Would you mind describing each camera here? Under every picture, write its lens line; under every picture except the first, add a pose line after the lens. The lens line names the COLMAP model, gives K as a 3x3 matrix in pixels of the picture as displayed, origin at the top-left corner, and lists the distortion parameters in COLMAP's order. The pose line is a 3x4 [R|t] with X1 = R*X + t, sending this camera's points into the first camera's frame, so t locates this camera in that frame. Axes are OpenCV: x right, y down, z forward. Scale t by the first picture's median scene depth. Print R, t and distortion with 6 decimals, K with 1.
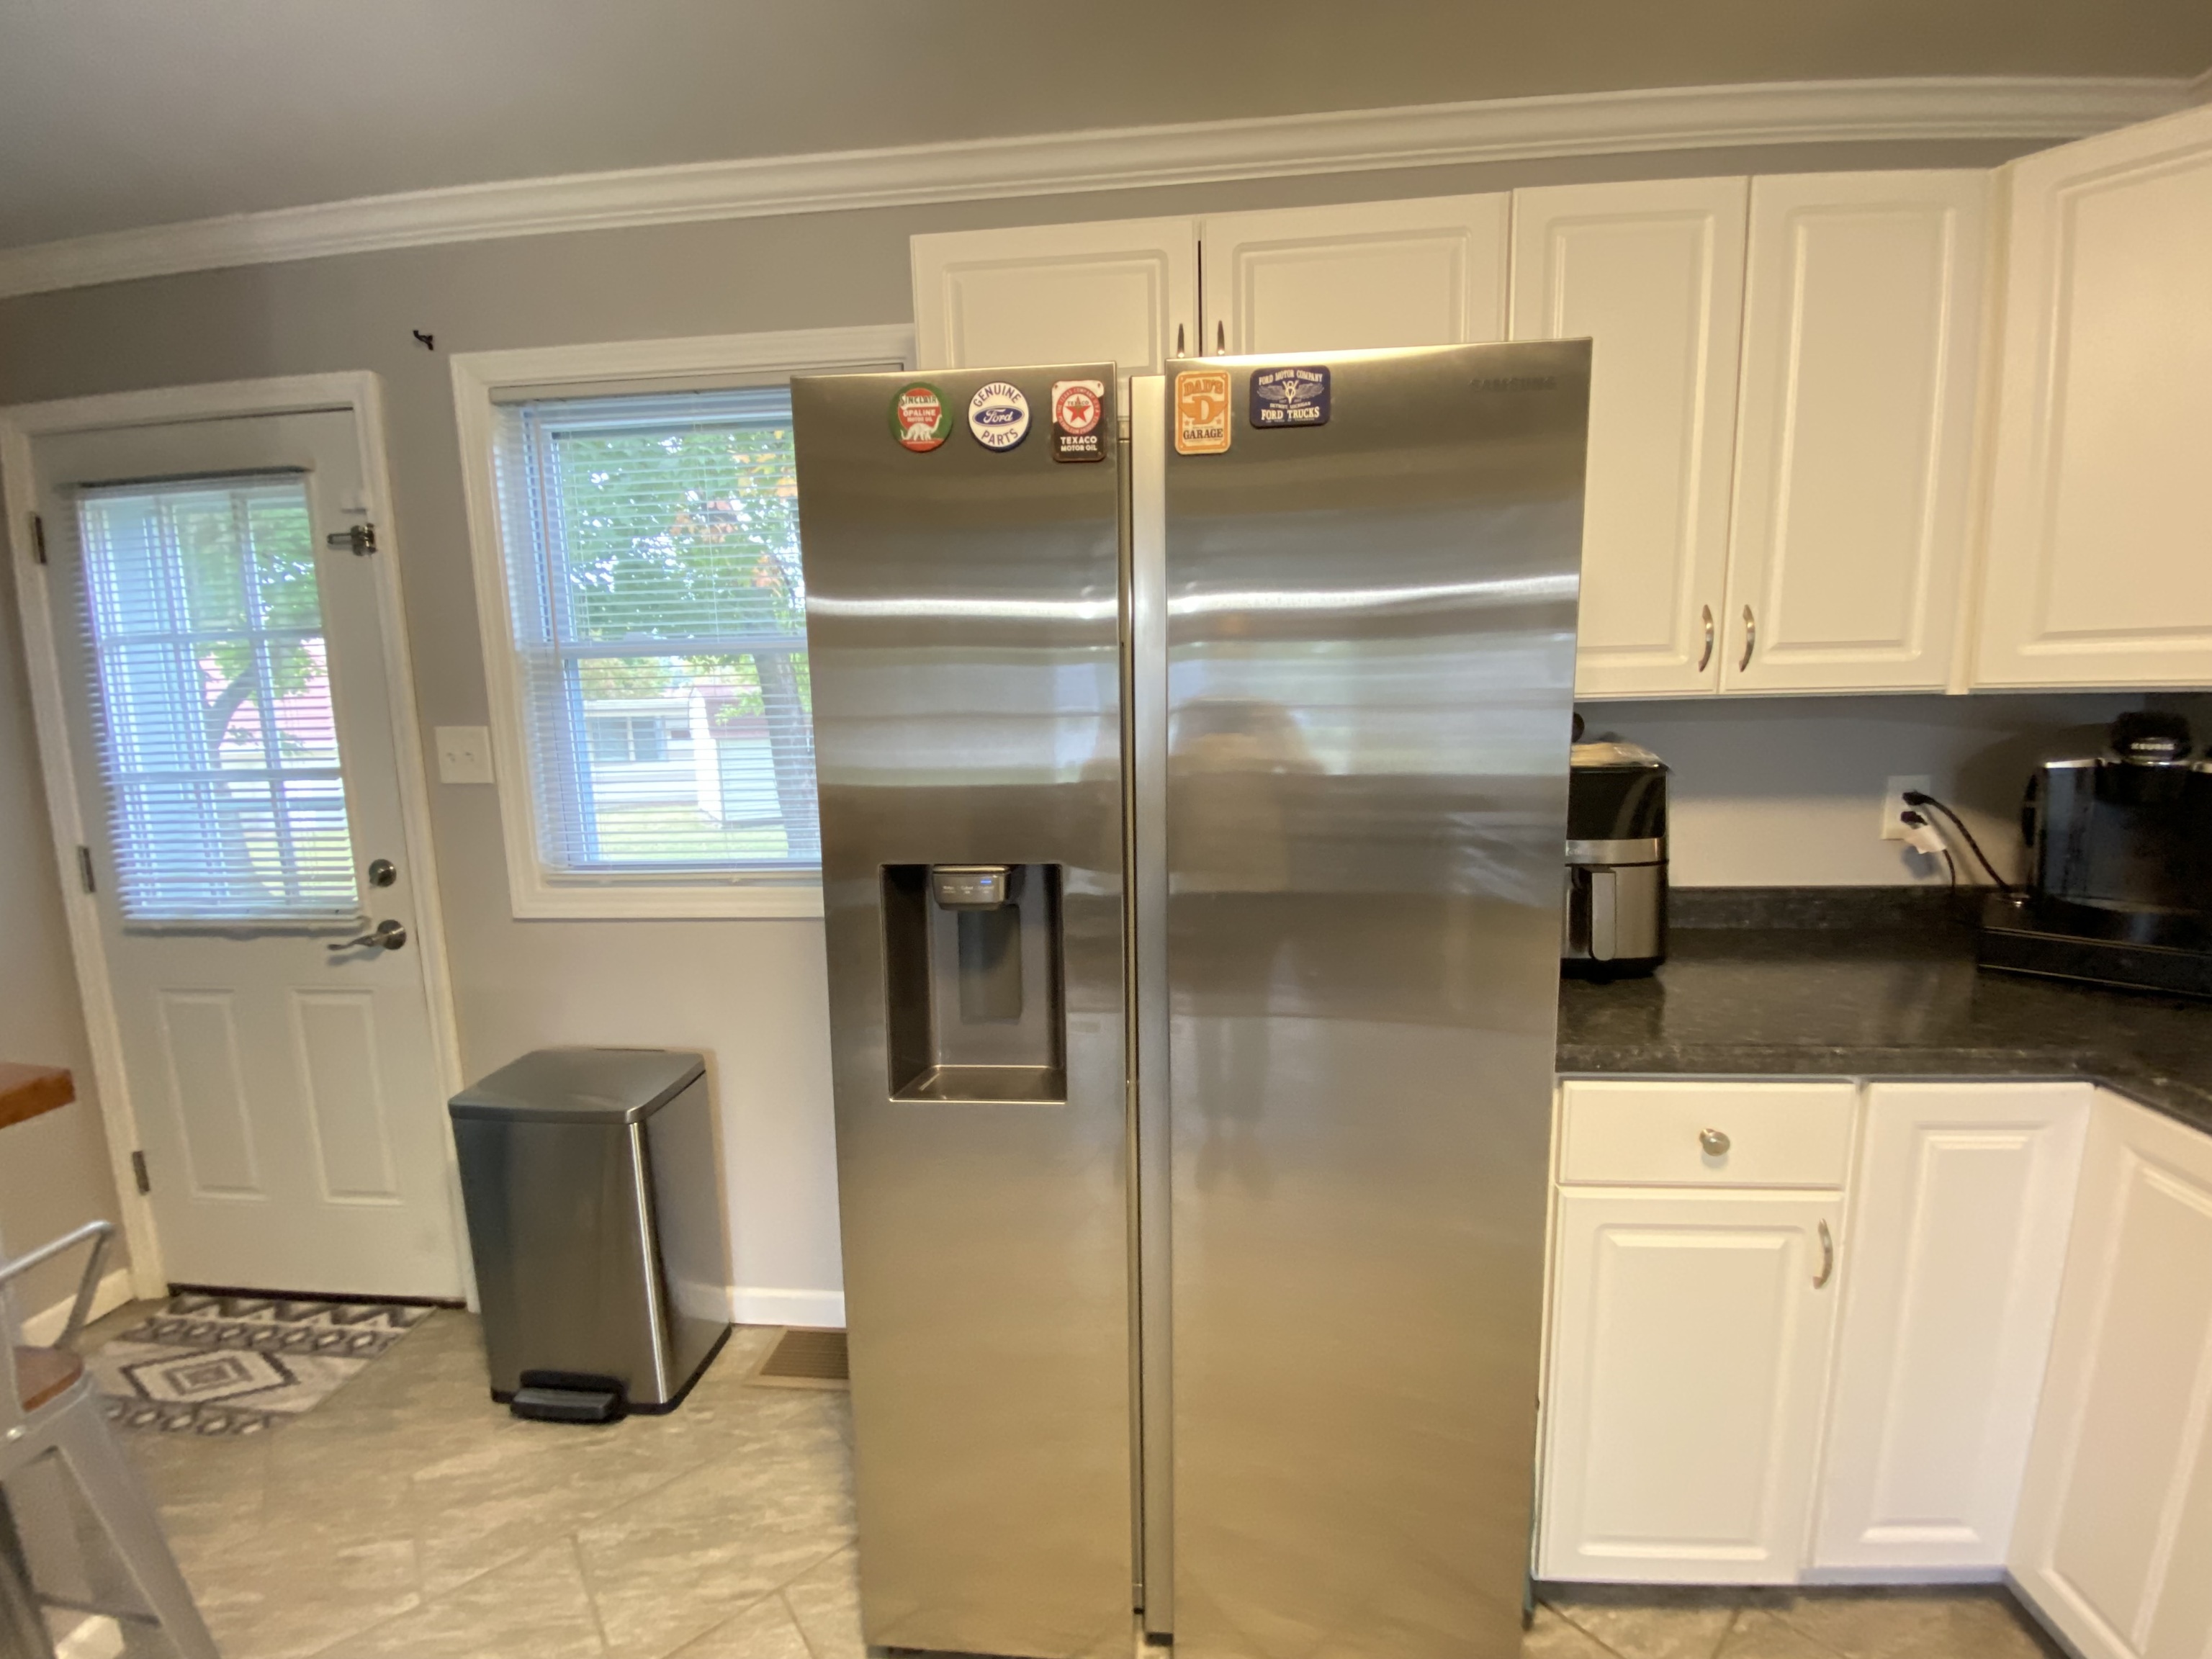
lens RADIAL K [[895.3, 0, 1114.6], [0, 895.3, 833.2], [0, 0, 1]] dist [0.019425, -0.019657]
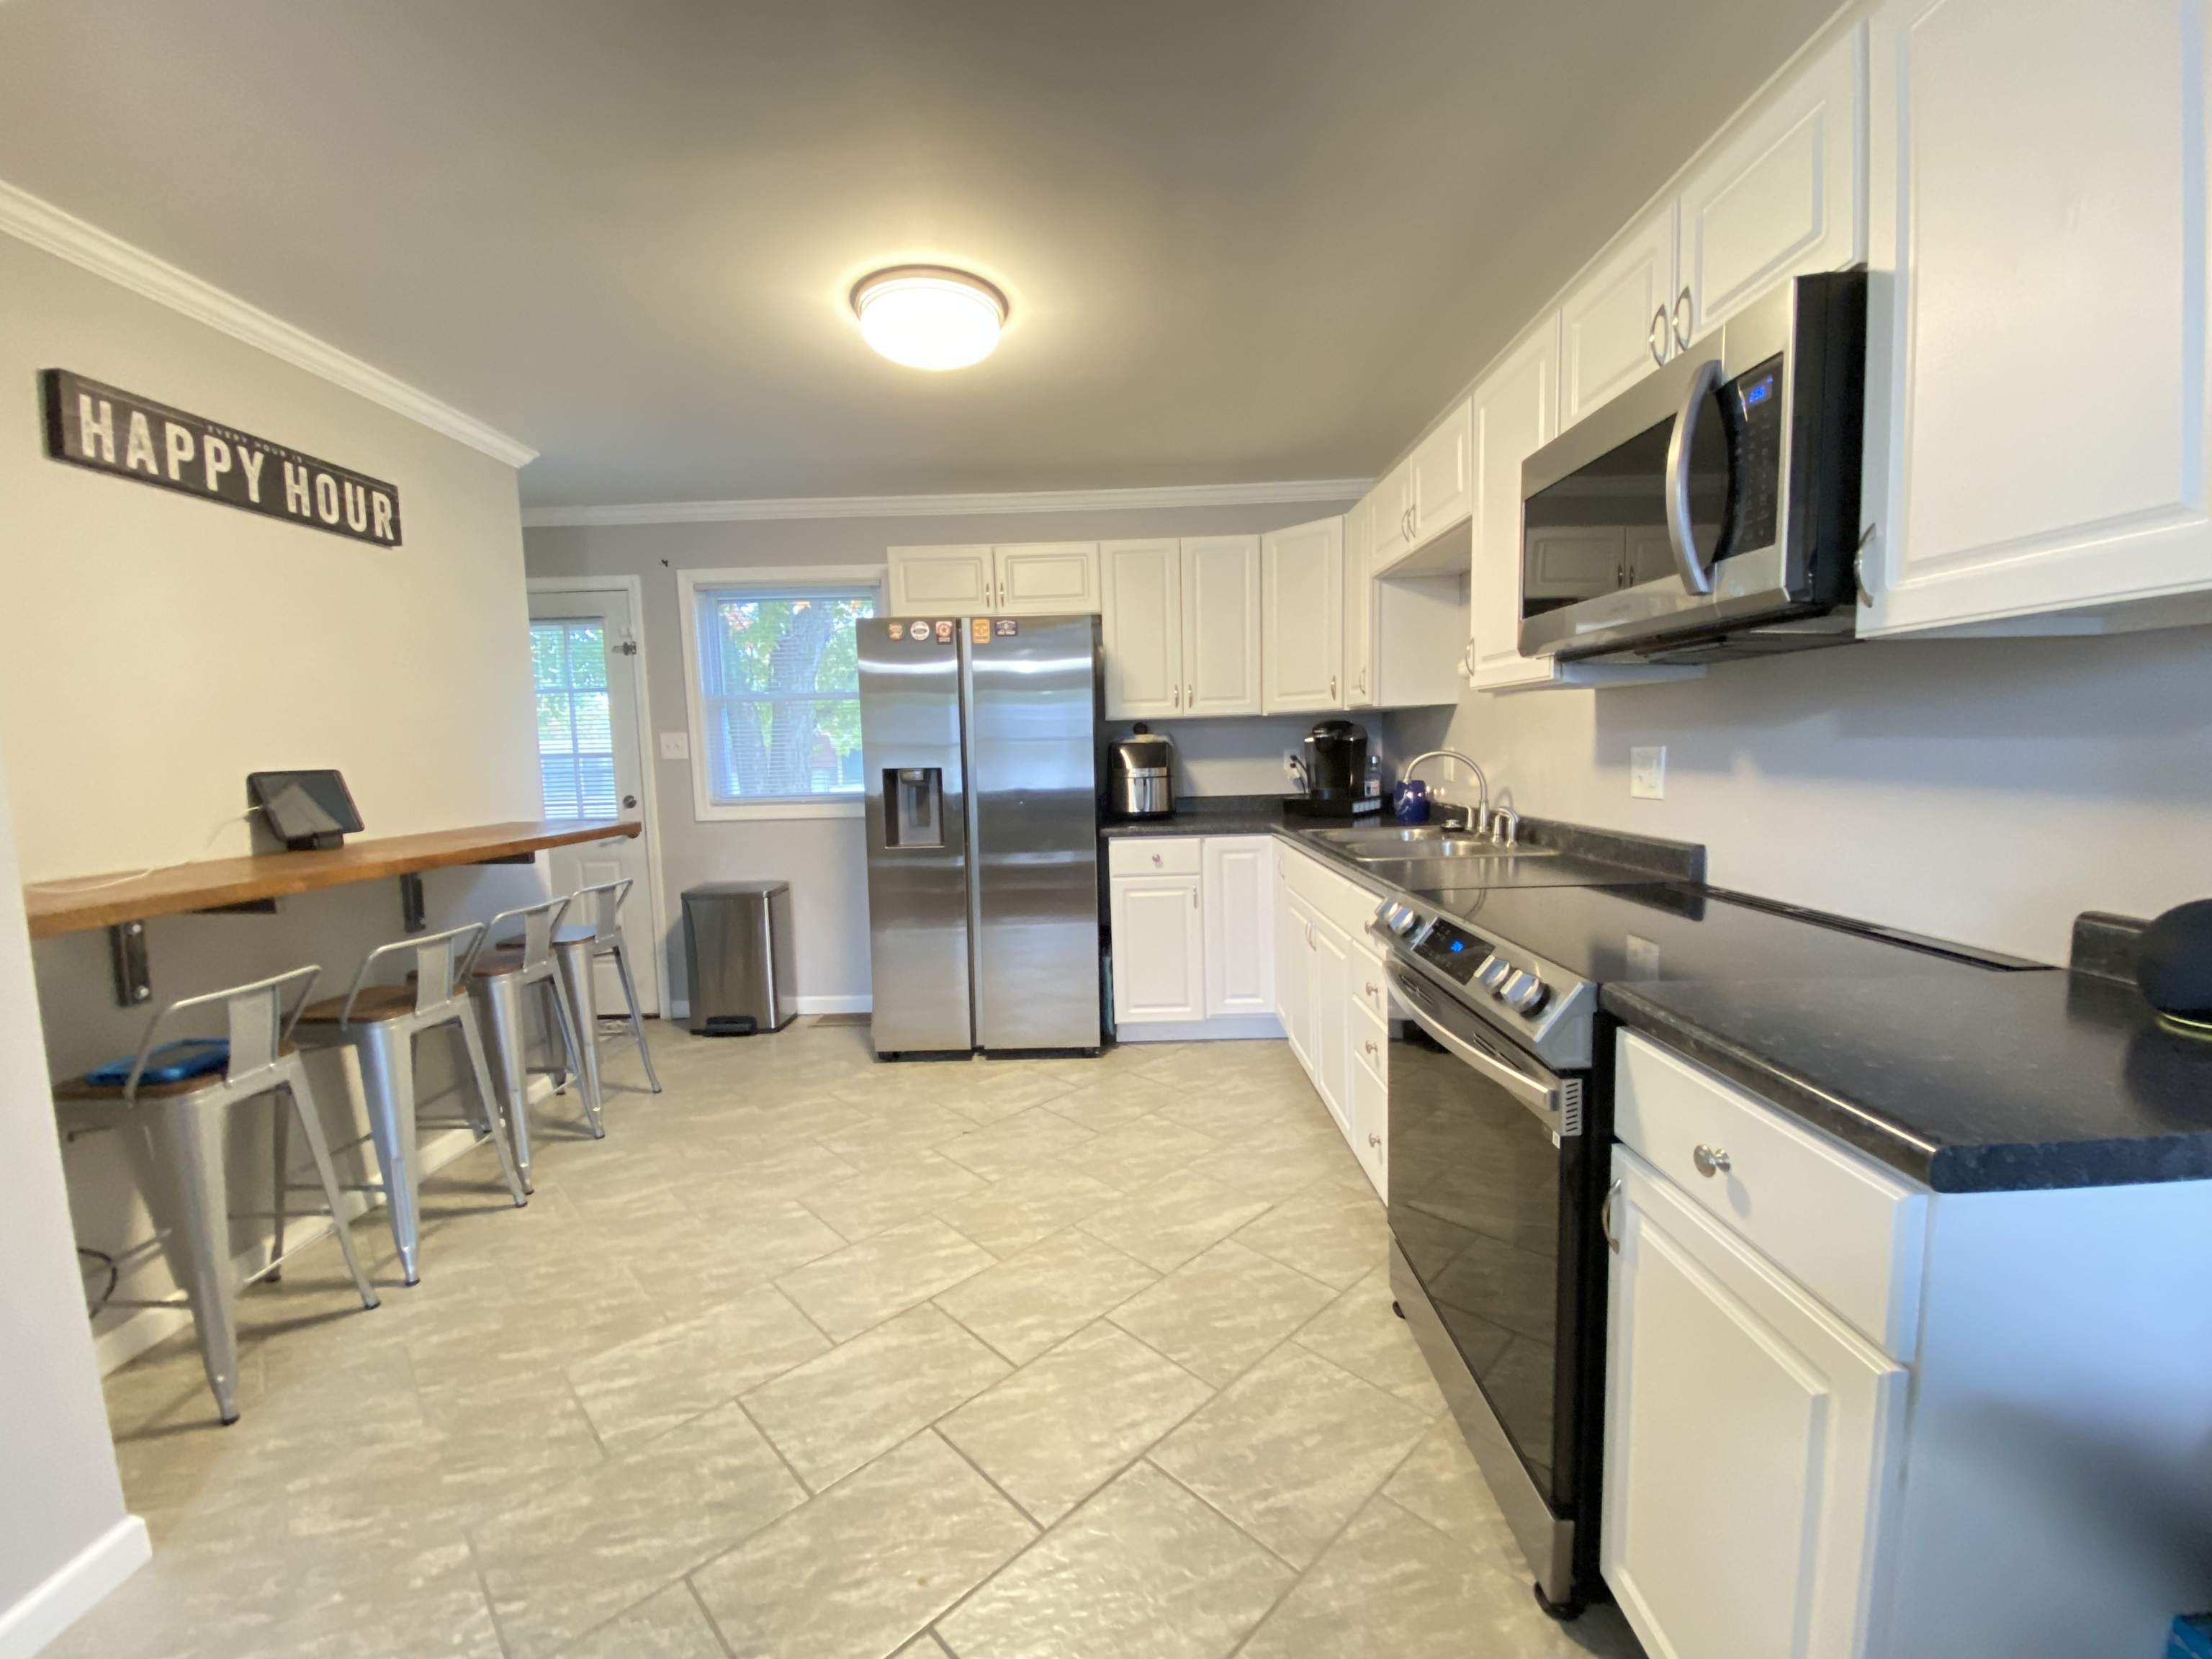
lens RADIAL K [[895.3, 0, 1114.6], [0, 895.3, 833.2], [0, 0, 1]] dist [0.019425, -0.019657]
pose [[0.997062, -0.011575, 0.075715, 0.246909], [0.014799, 0.999002, -0.042154, 0.326231], [-0.075151, 0.043151, 0.996238, -1.747929]]
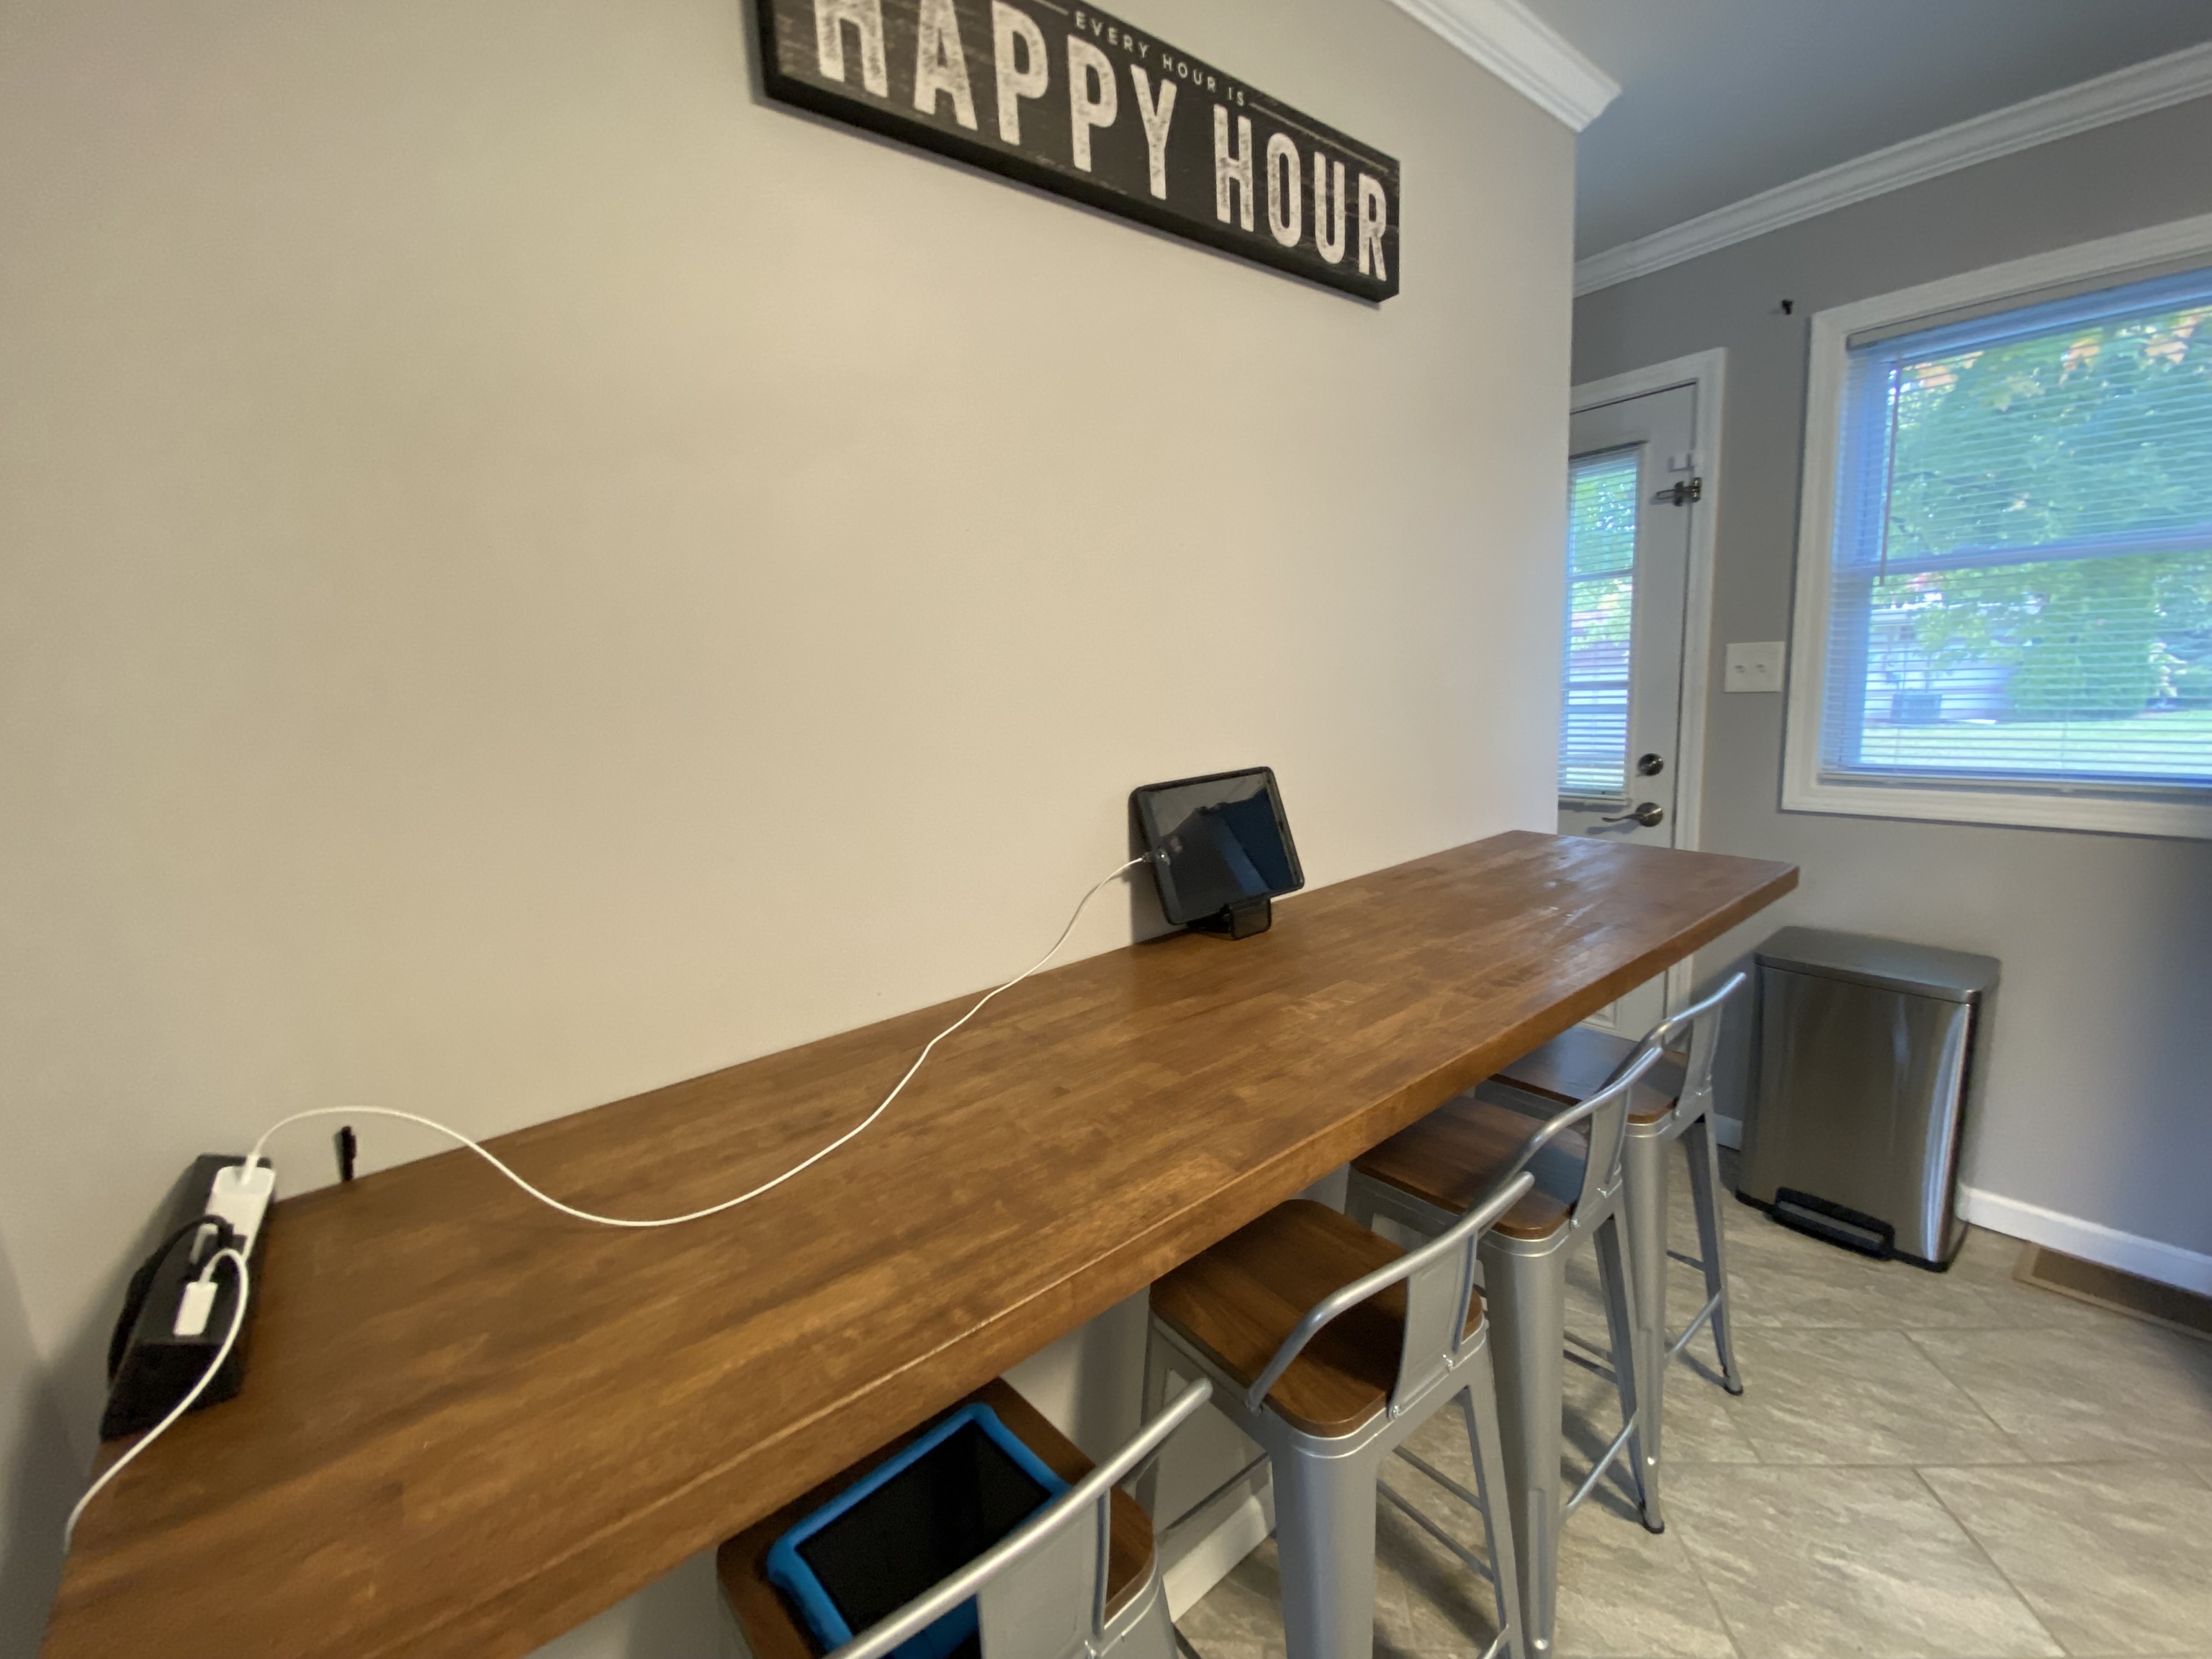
lens RADIAL K [[895.3, 0, 1114.6], [0, 895.3, 833.2], [0, 0, 1]] dist [0.019425, -0.019657]
pose [[0.692076, 0.106980, -0.713853, -0.615515], [-0.056154, 0.993939, 0.094514, 0.090249], [0.719637, -0.025325, 0.693889, -0.596399]]
